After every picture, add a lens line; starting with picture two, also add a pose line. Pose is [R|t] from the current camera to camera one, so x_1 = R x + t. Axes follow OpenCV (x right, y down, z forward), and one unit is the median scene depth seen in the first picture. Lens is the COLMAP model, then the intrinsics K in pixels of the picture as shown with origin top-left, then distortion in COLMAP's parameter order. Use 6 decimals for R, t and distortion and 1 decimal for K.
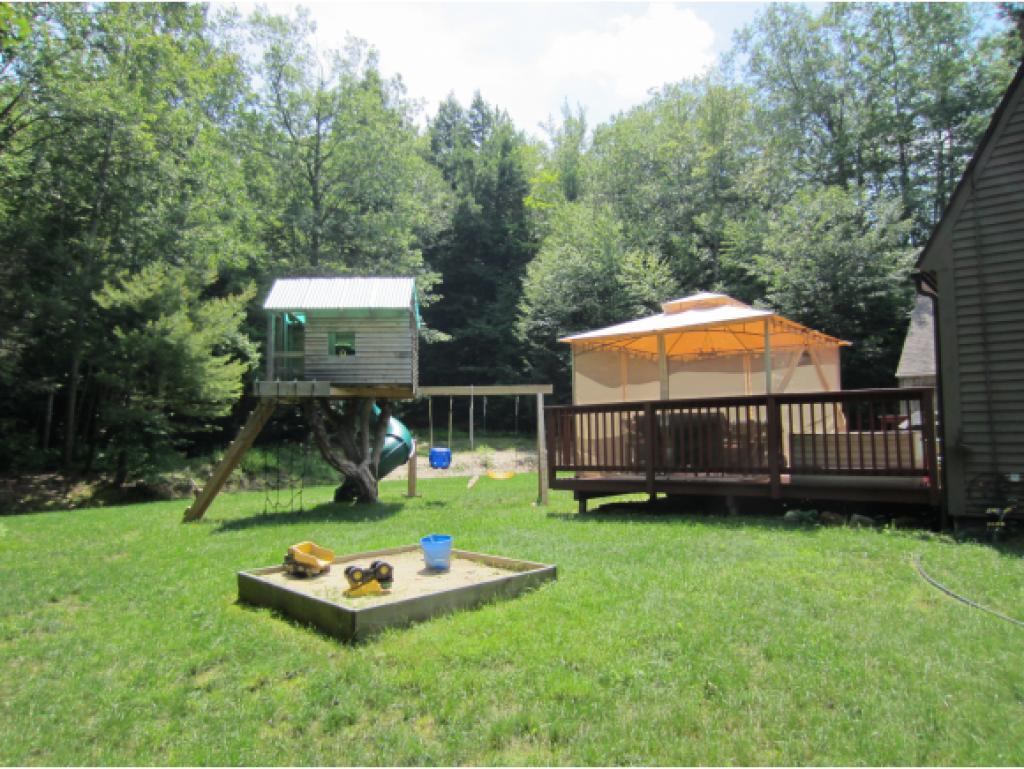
lens RADIAL K [[712.0, 0, 512.0], [0, 712.0, 384.5], [0, 0, 1]] dist [-0.023971, 0.002235]
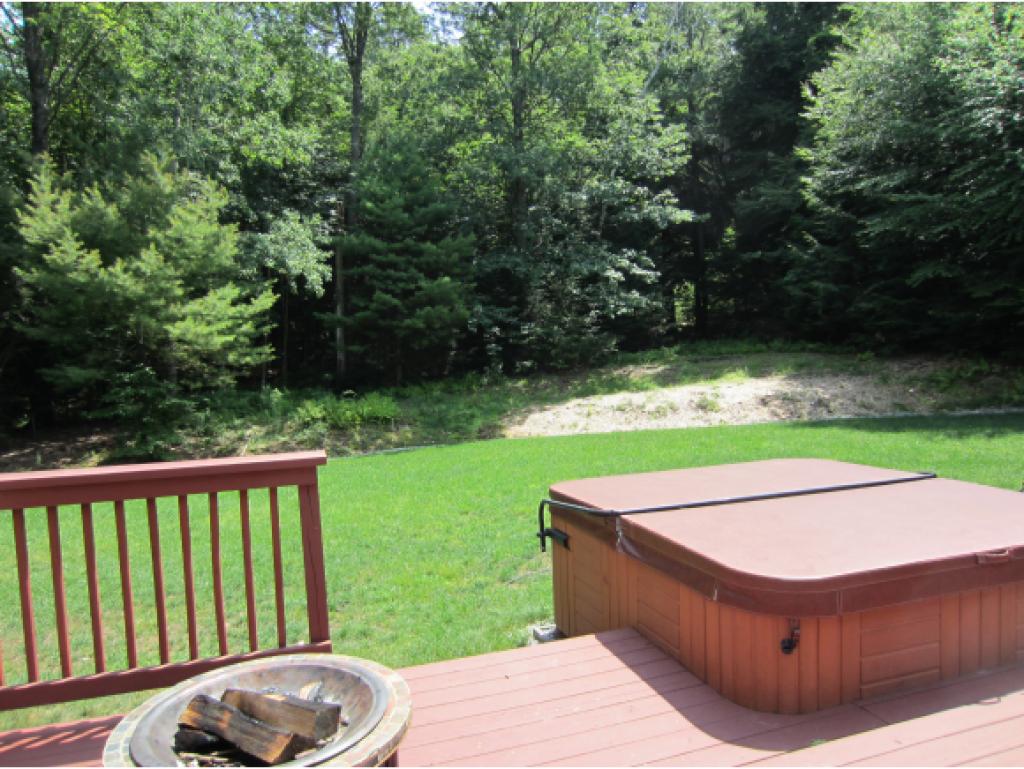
lens RADIAL K [[712.0, 0, 512.0], [0, 712.0, 384.5], [0, 0, 1]] dist [-0.023971, 0.002235]
pose [[0.821539, 0.002911, -0.570144, 0.164060], [0.080588, 0.989355, 0.121173, -0.000273], [0.564428, -0.145495, 0.812559, 0.307499]]
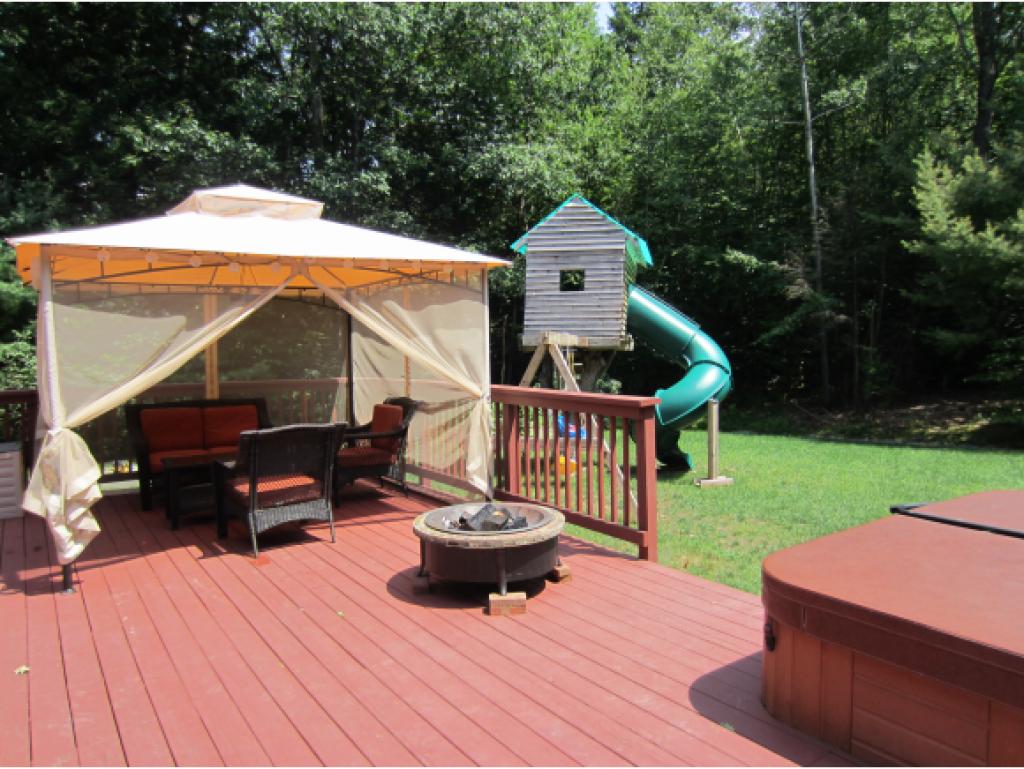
lens RADIAL K [[712.0, 0, 512.0], [0, 712.0, 384.5], [0, 0, 1]] dist [-0.023971, 0.002235]
pose [[-0.287509, 0.073672, -0.954940, 0.209307], [0.098856, 0.993995, 0.046922, 0.004554], [0.952663, -0.080911, -0.293066, 0.364221]]
